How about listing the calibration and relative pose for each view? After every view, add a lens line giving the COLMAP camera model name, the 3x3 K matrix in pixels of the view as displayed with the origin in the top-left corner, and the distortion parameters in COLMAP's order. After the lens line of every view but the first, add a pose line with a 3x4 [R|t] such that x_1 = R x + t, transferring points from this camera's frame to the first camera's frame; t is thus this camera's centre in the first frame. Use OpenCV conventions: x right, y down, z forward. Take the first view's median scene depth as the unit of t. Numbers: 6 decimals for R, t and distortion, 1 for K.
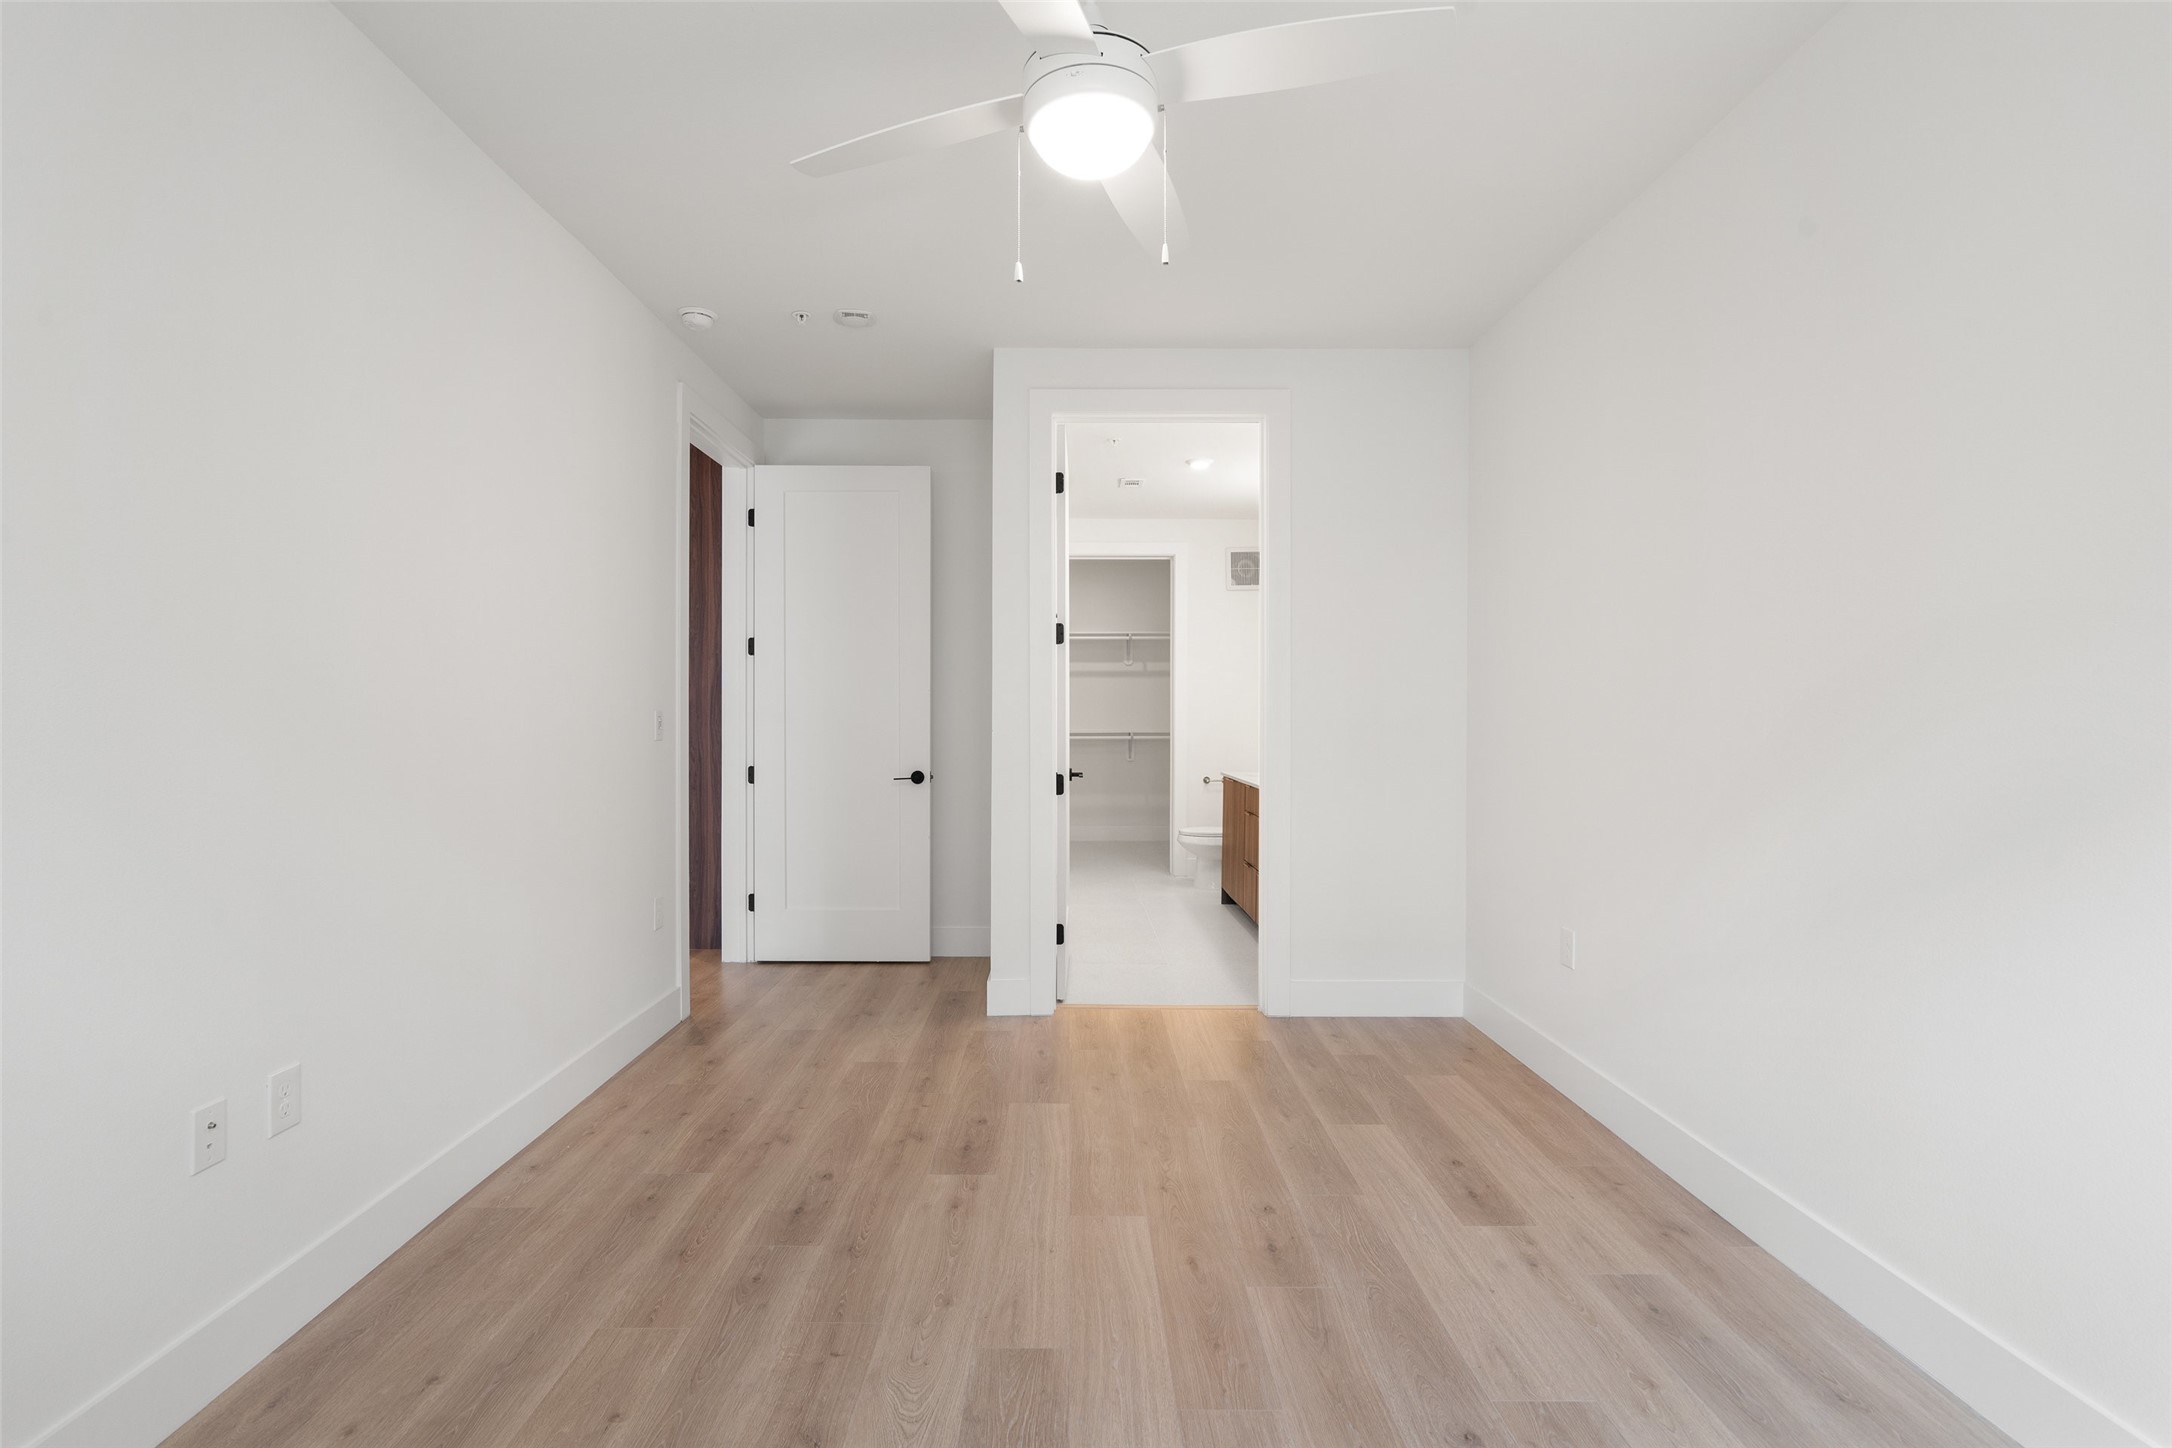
lens RADIAL K [[995.2, 0, 1085.5], [0, 995.2, 722.2], [0, 0, 1]] dist [0.005968, 0.000868]
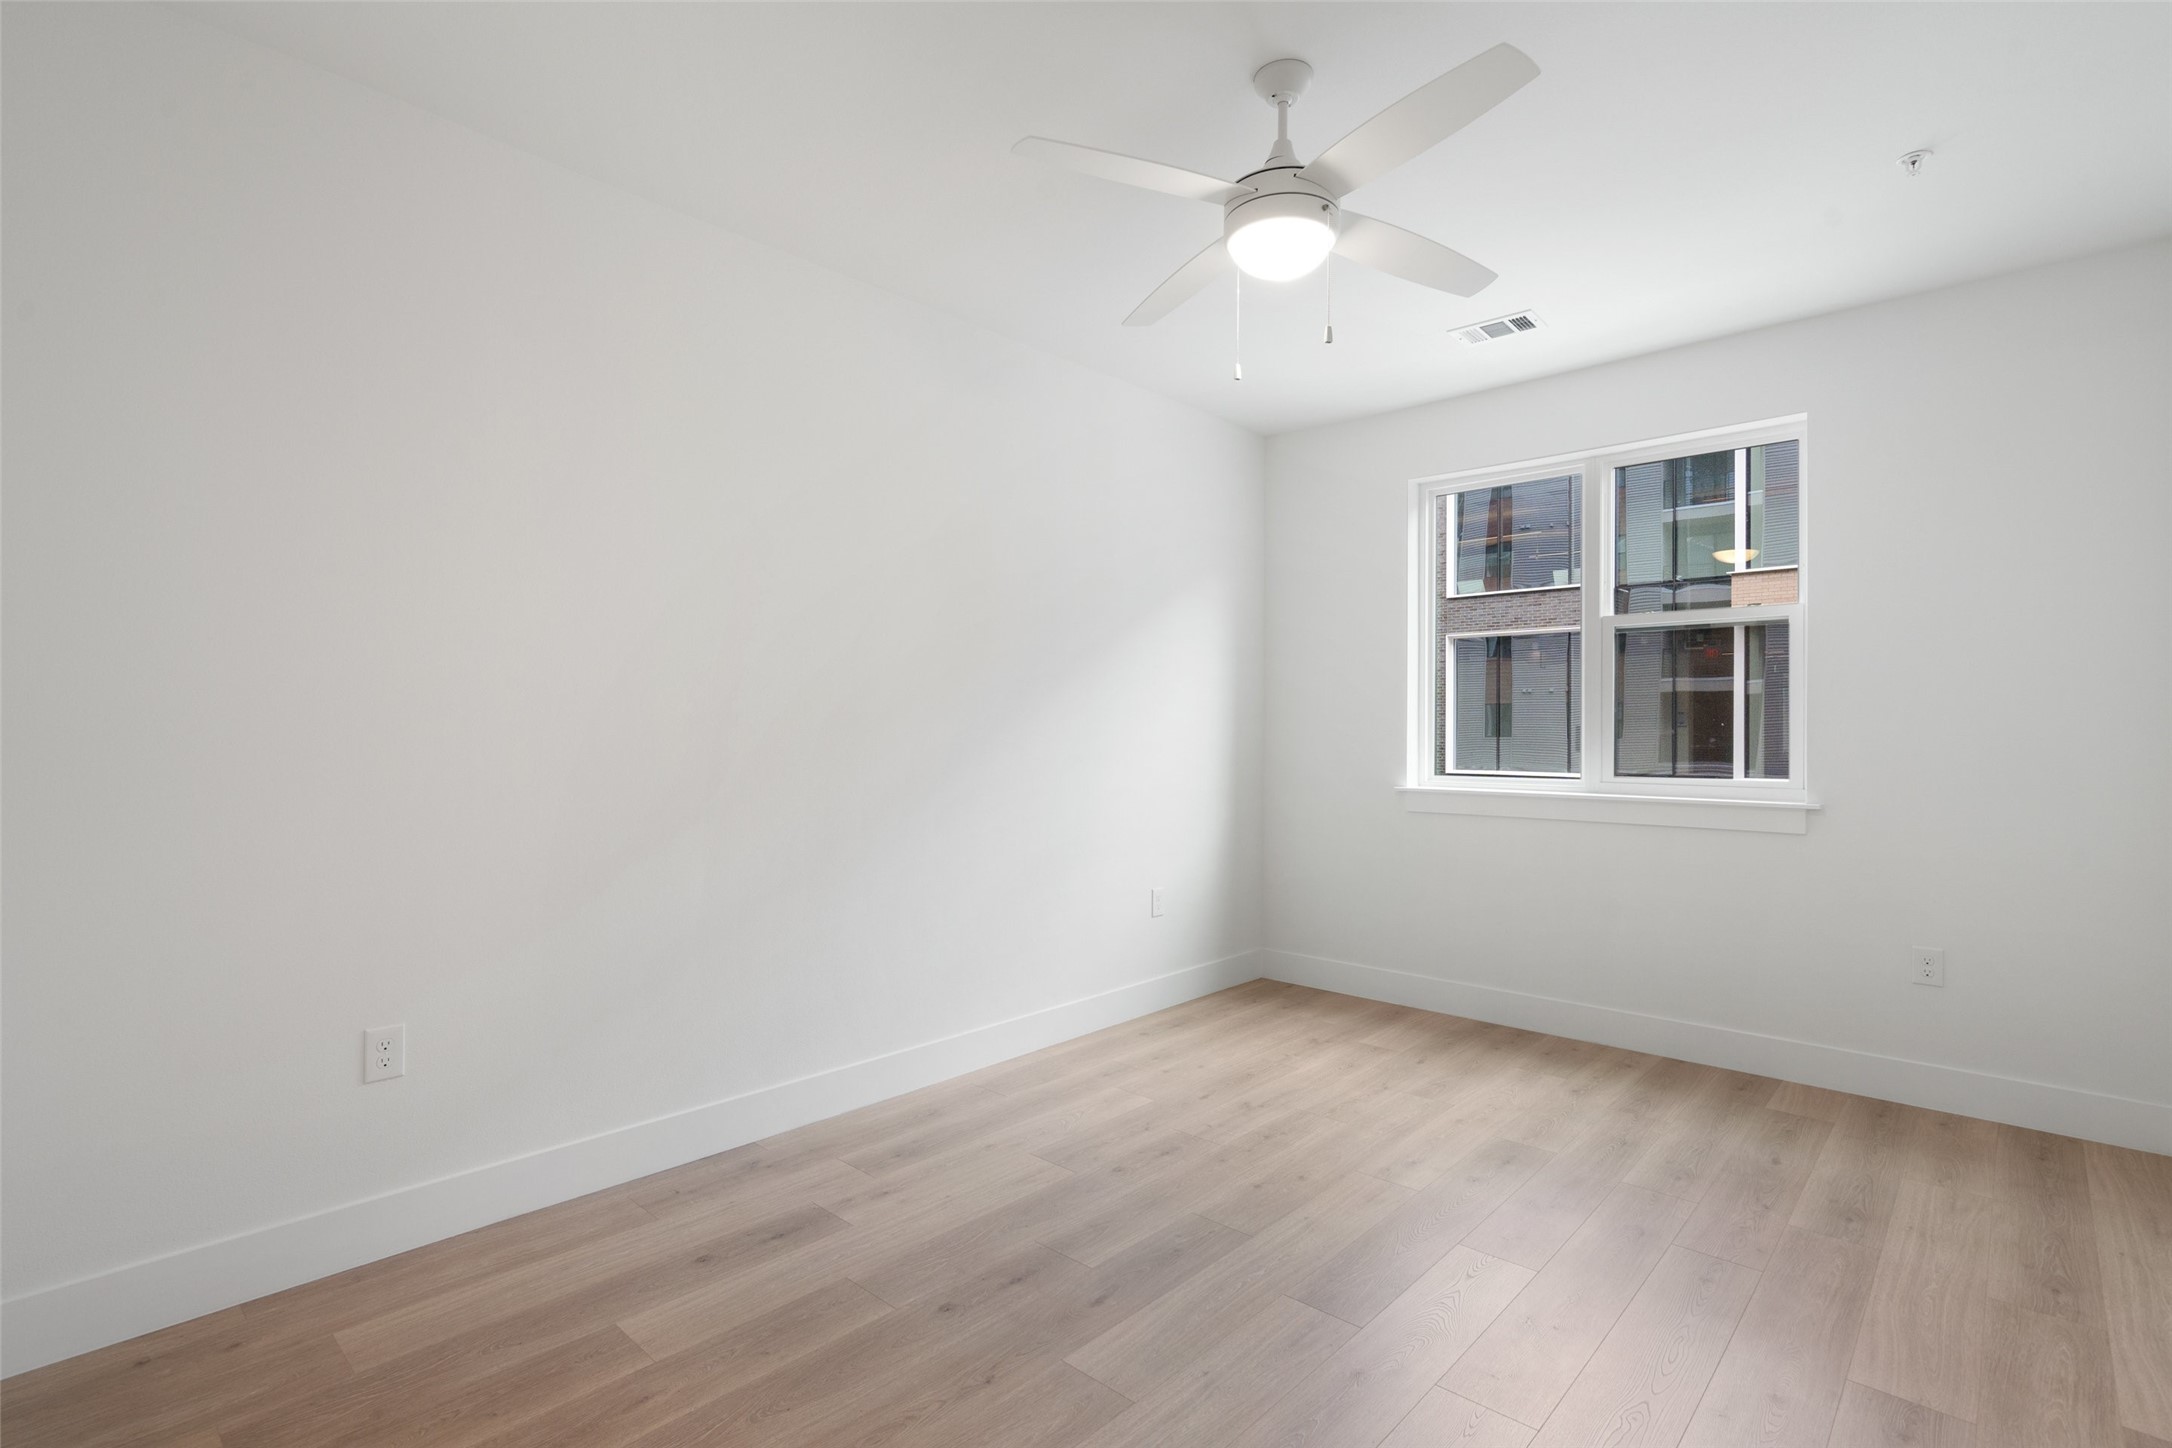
lens RADIAL K [[995.2, 0, 1086.1], [0, 995.2, 726.8], [0, 0, 1]] dist [0.005968, 0.000868]
pose [[-0.719652, 0.000108, 0.694335, -0.501522], [-0.002199, 0.999995, -0.002435, -0.009413], [-0.694332, -0.003279, -0.719648, 1.544694]]
